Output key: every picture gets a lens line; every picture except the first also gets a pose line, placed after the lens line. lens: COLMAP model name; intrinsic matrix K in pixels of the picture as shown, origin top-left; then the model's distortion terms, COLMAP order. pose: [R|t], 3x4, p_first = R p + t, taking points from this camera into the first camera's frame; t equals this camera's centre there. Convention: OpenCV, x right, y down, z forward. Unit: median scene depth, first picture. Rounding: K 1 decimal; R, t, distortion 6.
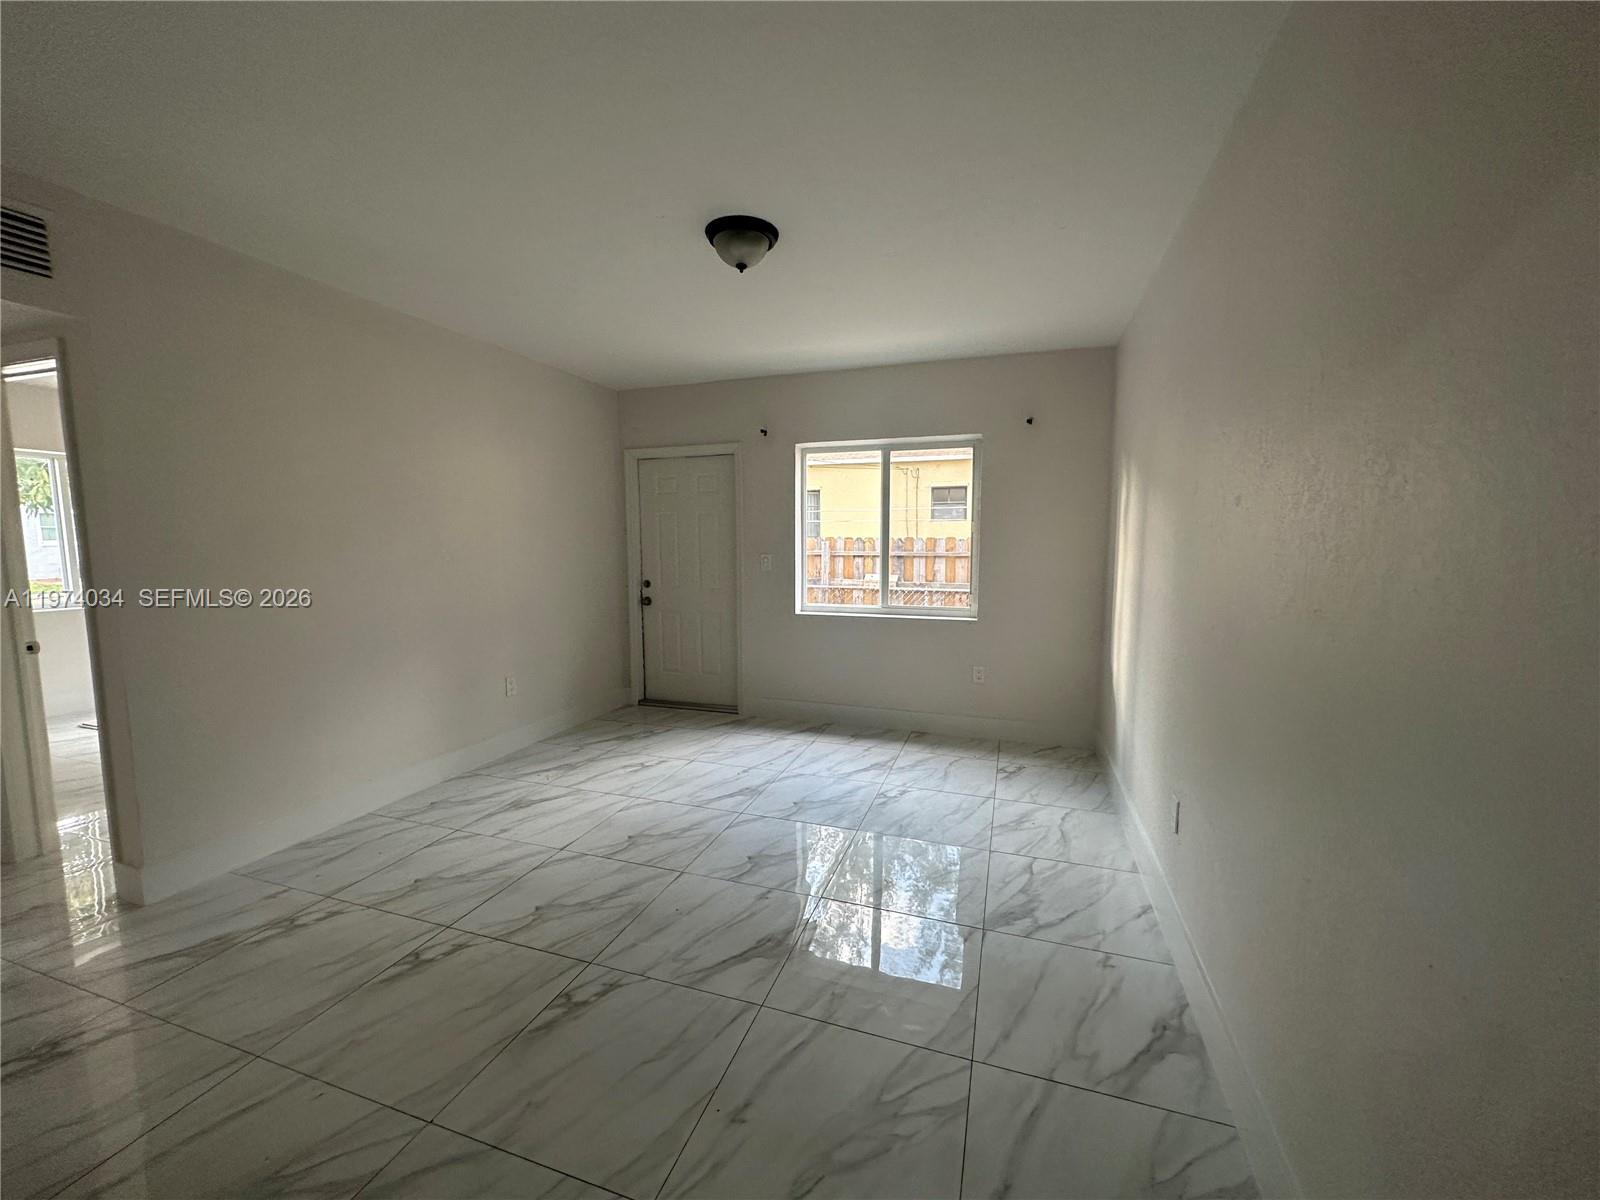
lens RADIAL K [[640.8, 0, 794.2], [0, 640.8, 595.6], [0, 0, 1]] dist [-0.003539, -0.000241]
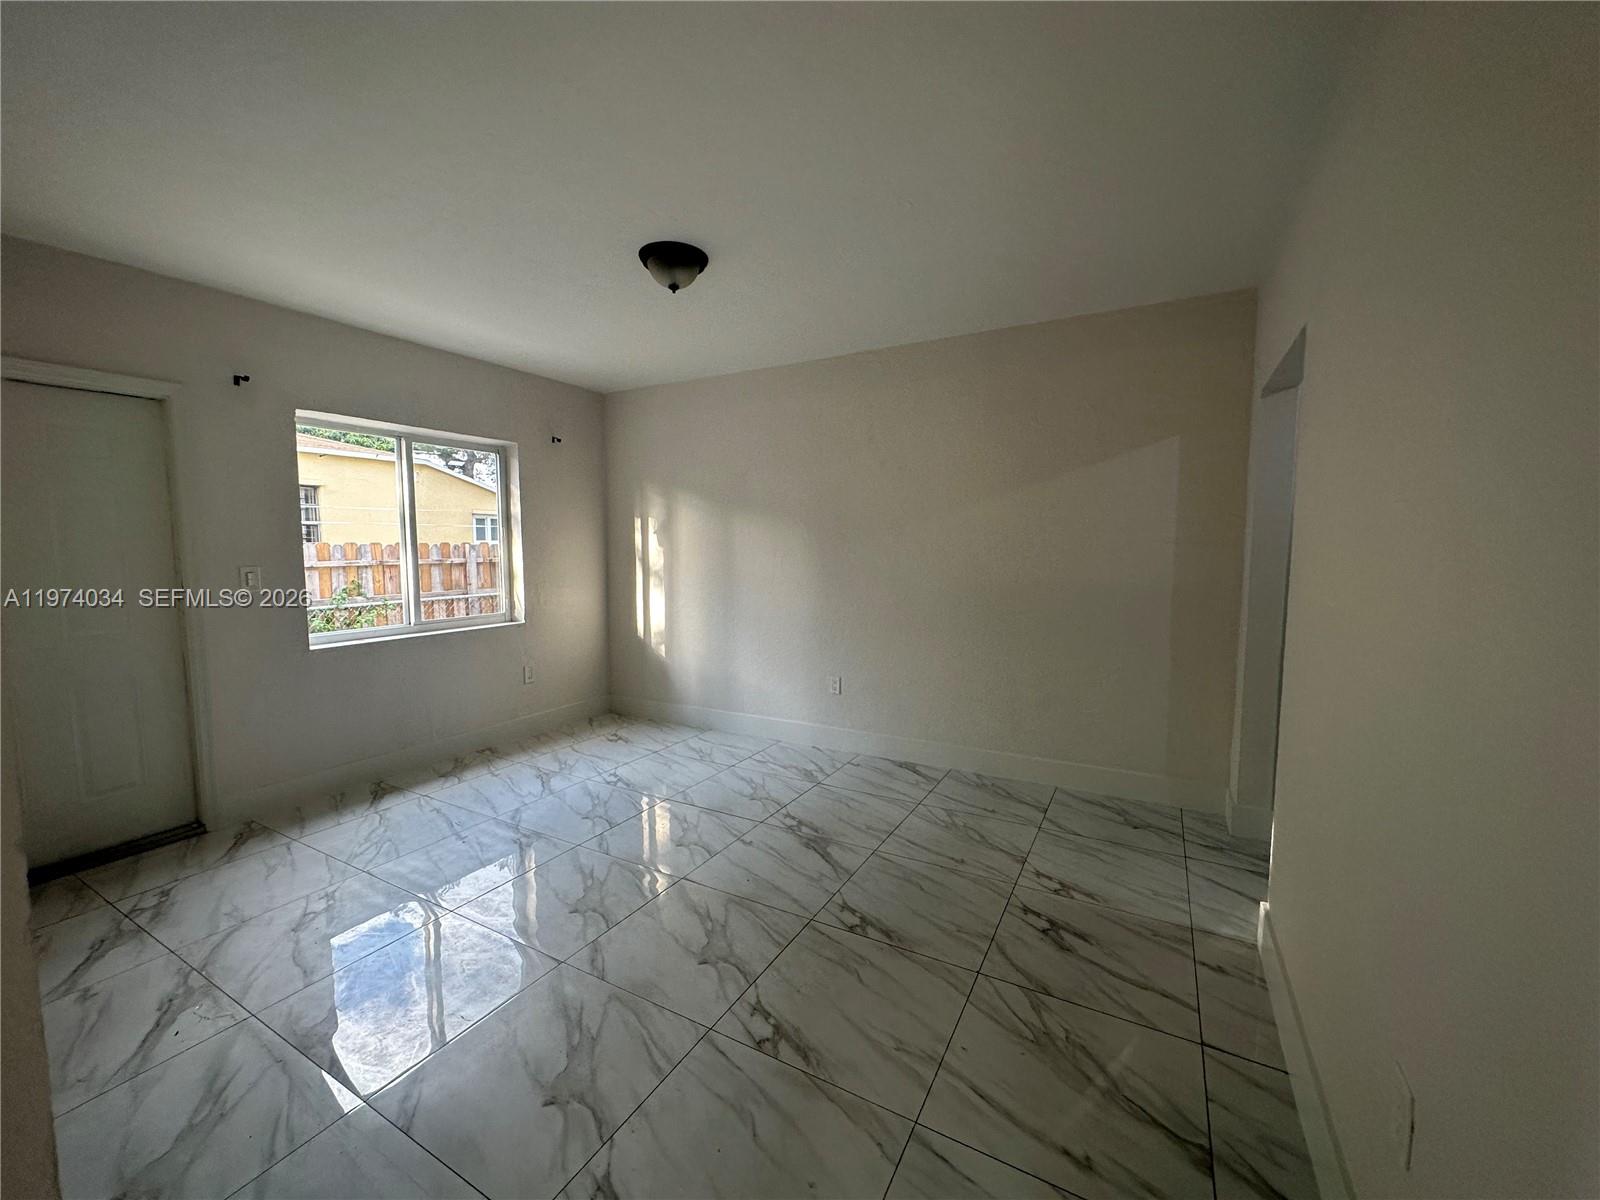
lens RADIAL K [[640.8, 0, 803.7], [0, 640.8, 599.6], [0, 0, 1]] dist [-0.003539, -0.000241]
pose [[0.171387, -0.082379, 0.981754, -1.031511], [0.088741, 0.993738, 0.067893, -0.046606], [-0.981199, 0.075486, 0.177624, 0.577243]]
